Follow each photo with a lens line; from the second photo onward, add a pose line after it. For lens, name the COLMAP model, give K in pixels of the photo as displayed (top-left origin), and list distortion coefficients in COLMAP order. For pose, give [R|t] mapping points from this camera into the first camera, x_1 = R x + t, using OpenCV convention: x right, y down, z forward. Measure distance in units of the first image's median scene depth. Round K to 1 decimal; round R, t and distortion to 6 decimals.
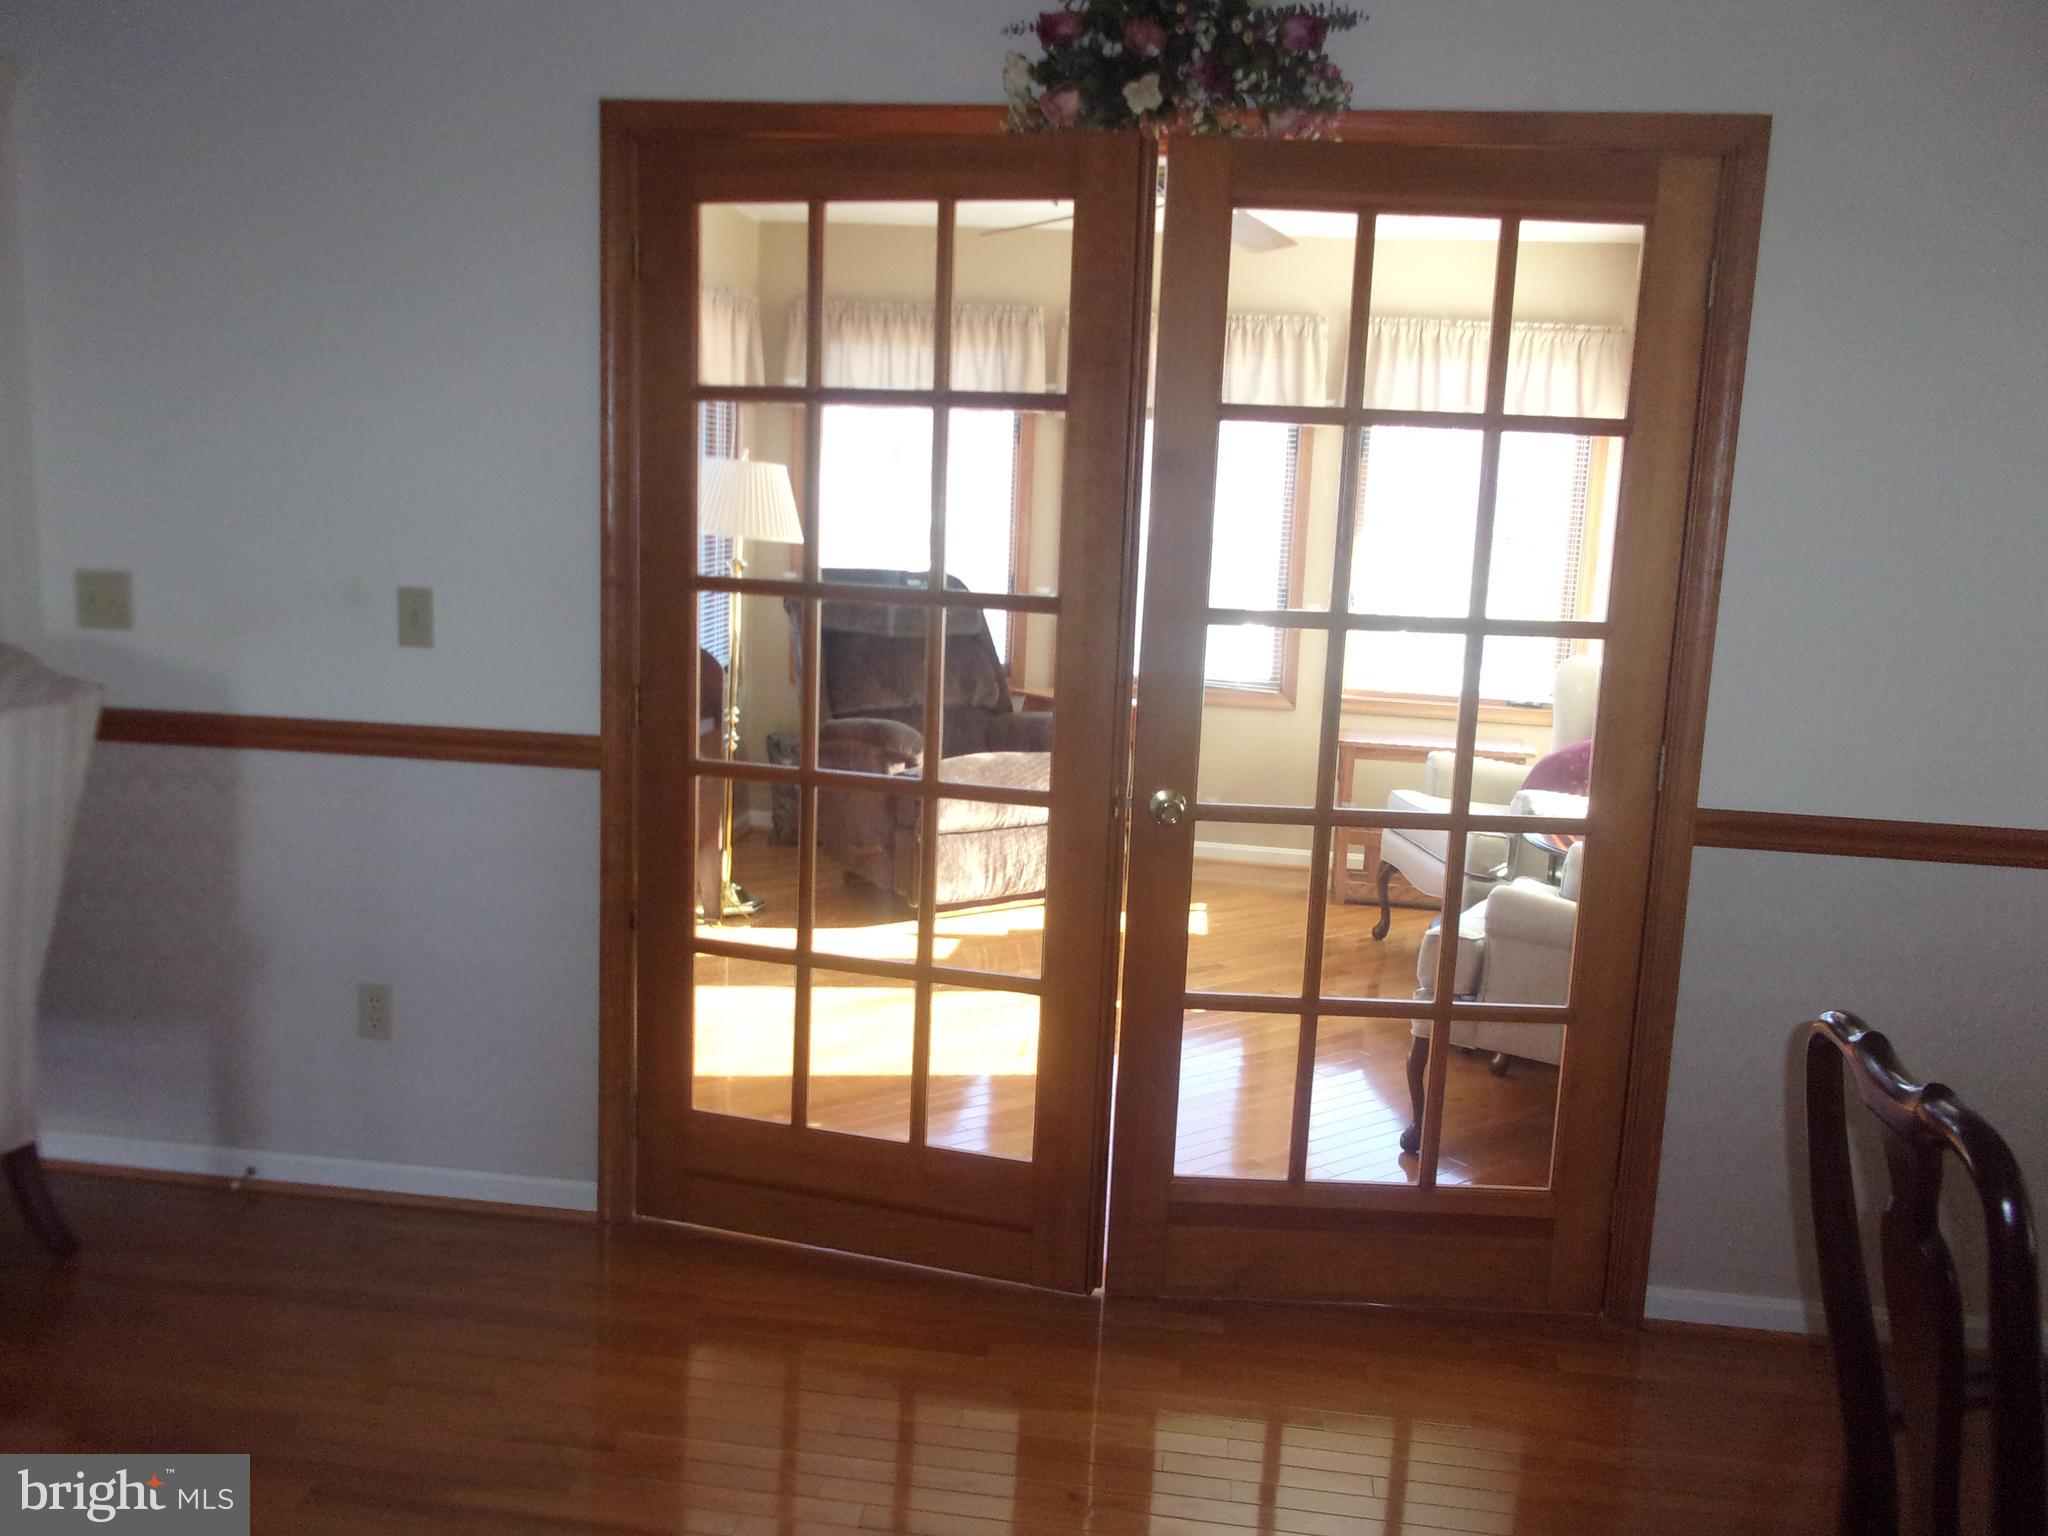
lens RADIAL K [[1679.3, 0, 1008.2], [0, 1679.3, 766.9], [0, 0, 1]] dist [0.014197, -0.055372]
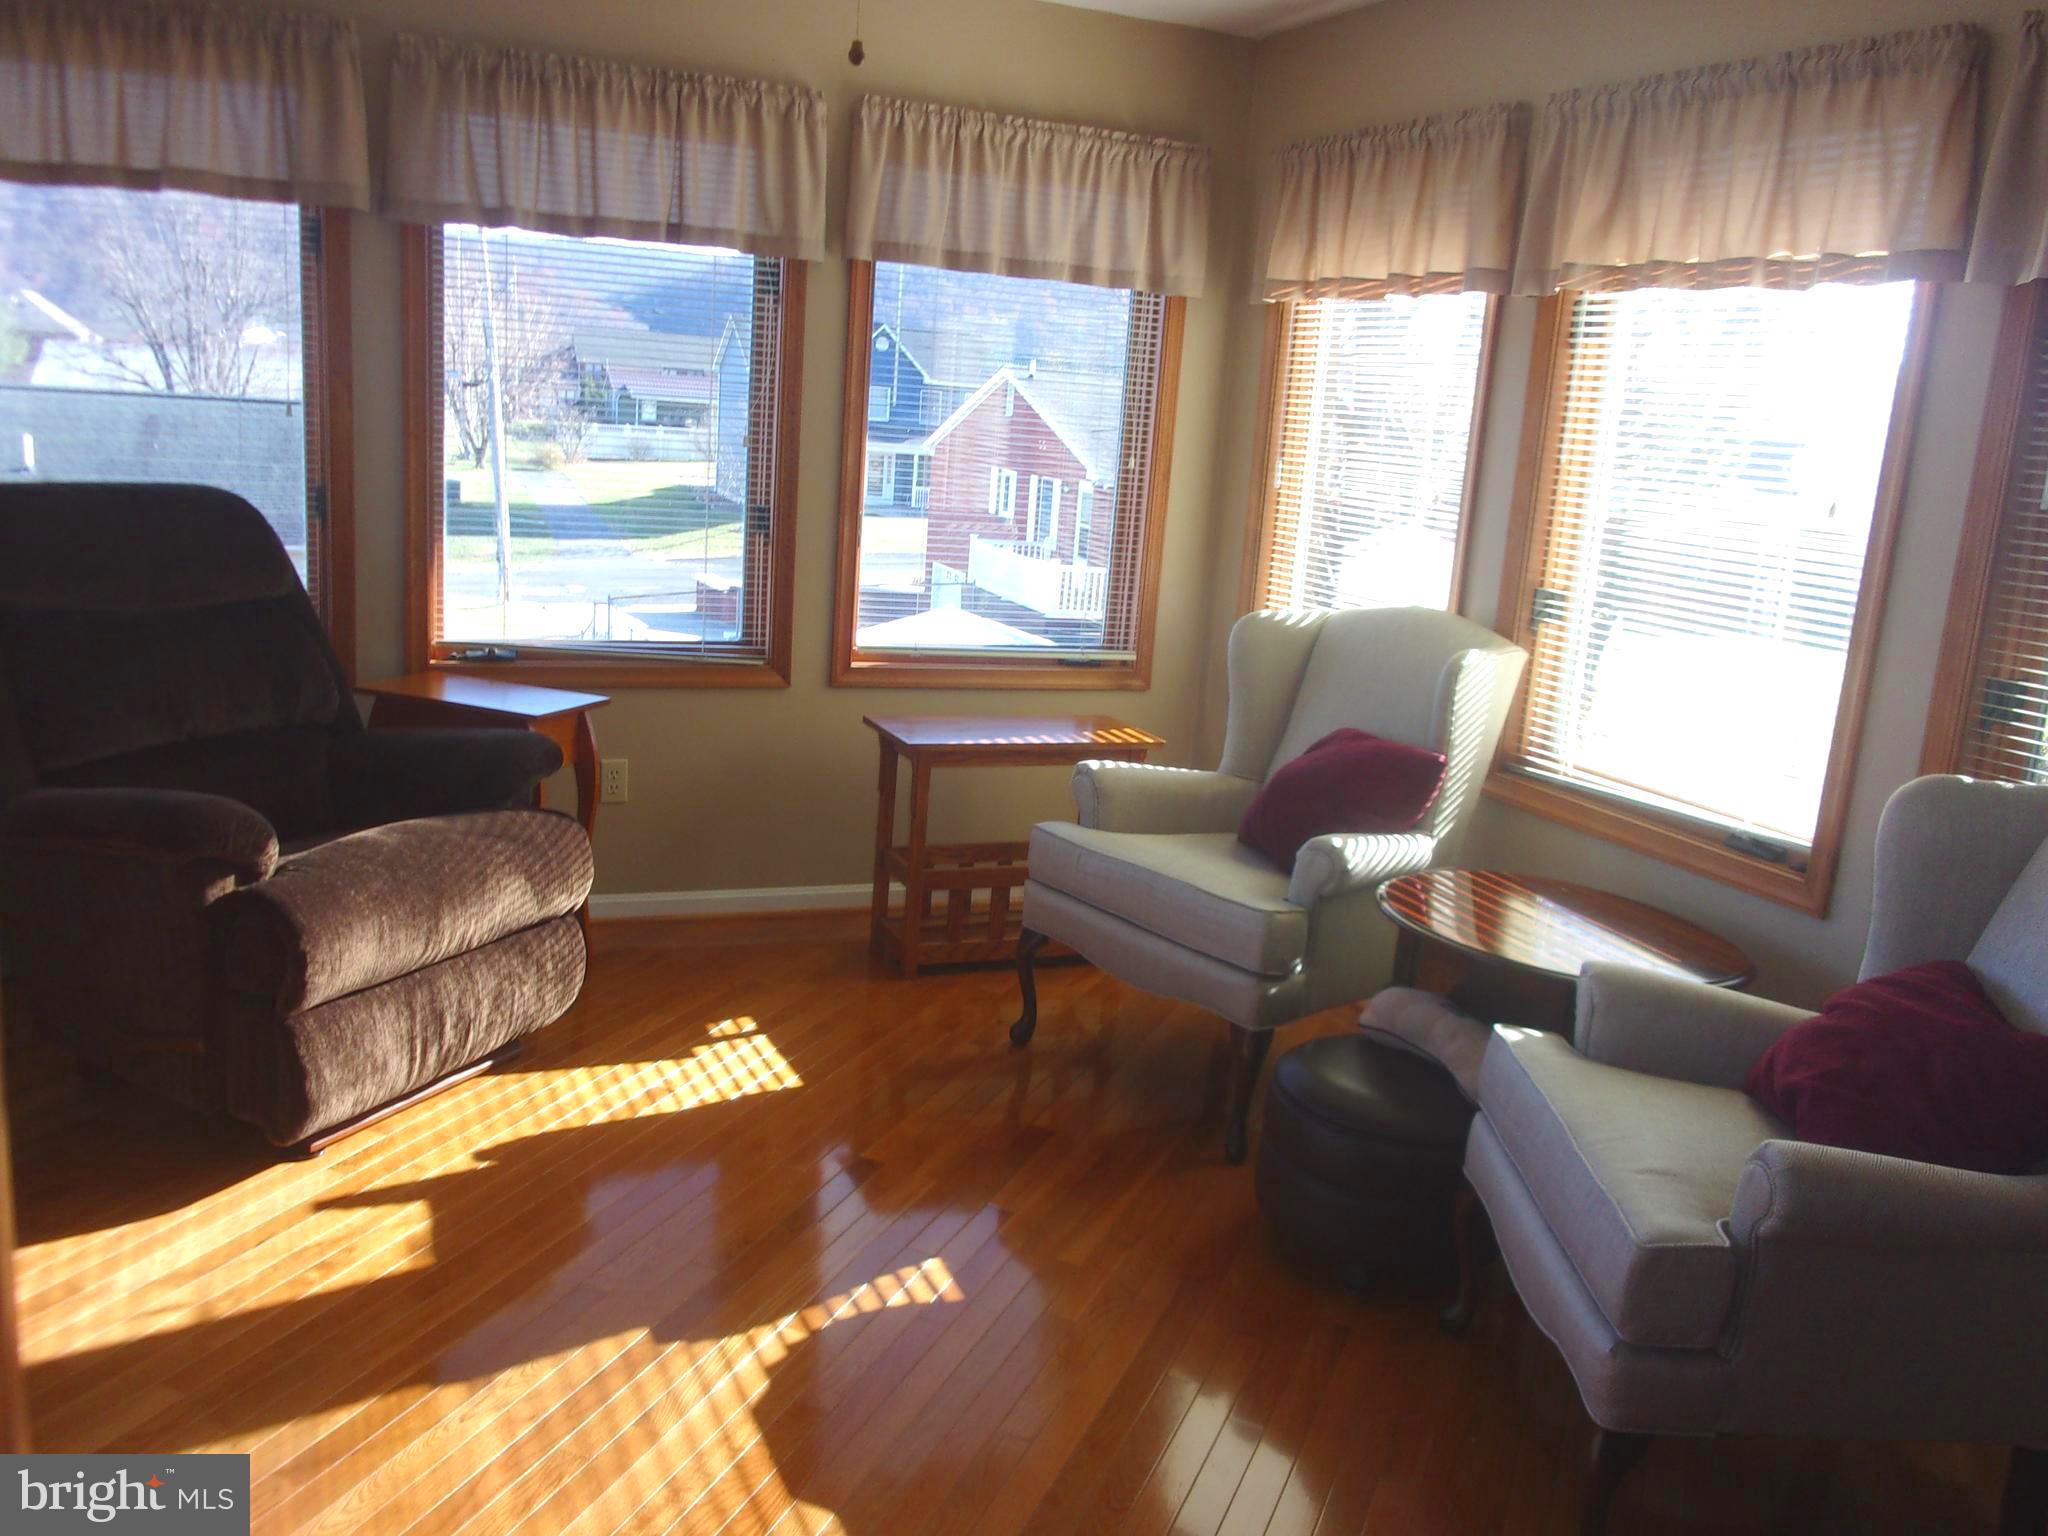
lens RADIAL K [[1679.3, 0, 996.2], [0, 1679.3, 755.8], [0, 0, 1]] dist [0.014197, -0.055372]
pose [[0.864920, -0.086062, 0.494476, -0.097998], [0.052747, 0.995320, 0.080969, -0.059393], [-0.499130, -0.043949, 0.865412, 0.388027]]
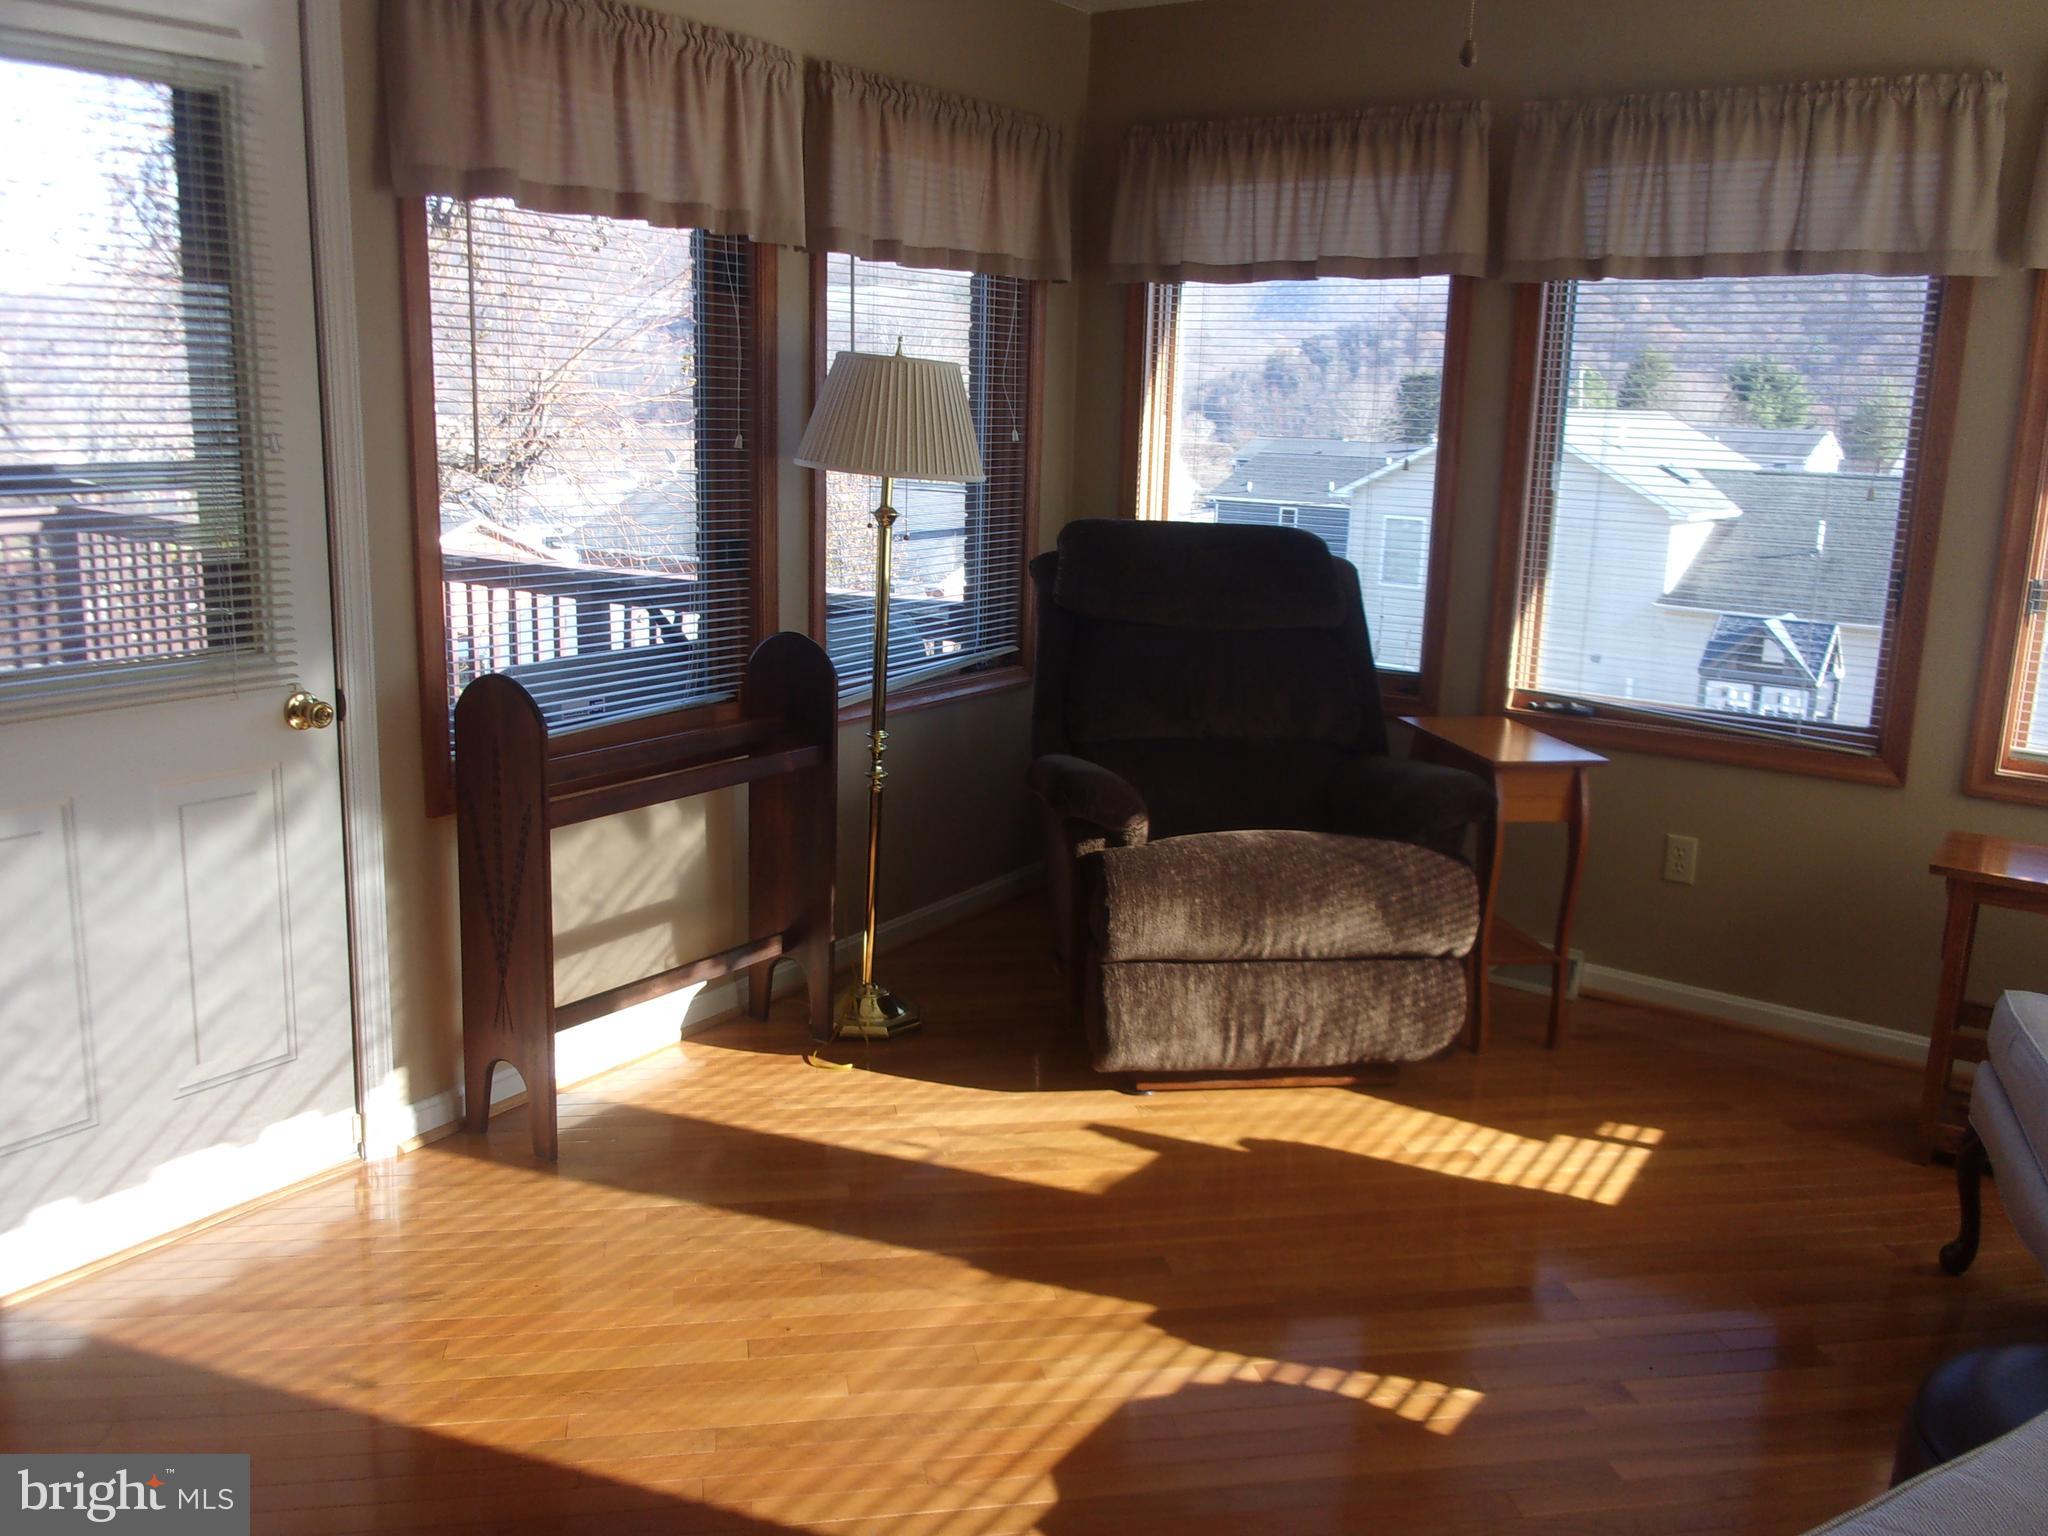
lens RADIAL K [[1679.3, 0, 1012.8], [0, 1679.3, 766.7], [0, 0, 1]] dist [0.014197, -0.055372]
pose [[0.894609, 0.080296, -0.439575, 0.156939], [-0.069256, 0.996751, 0.041125, -0.045254], [0.441449, -0.006348, 0.897264, 0.378618]]
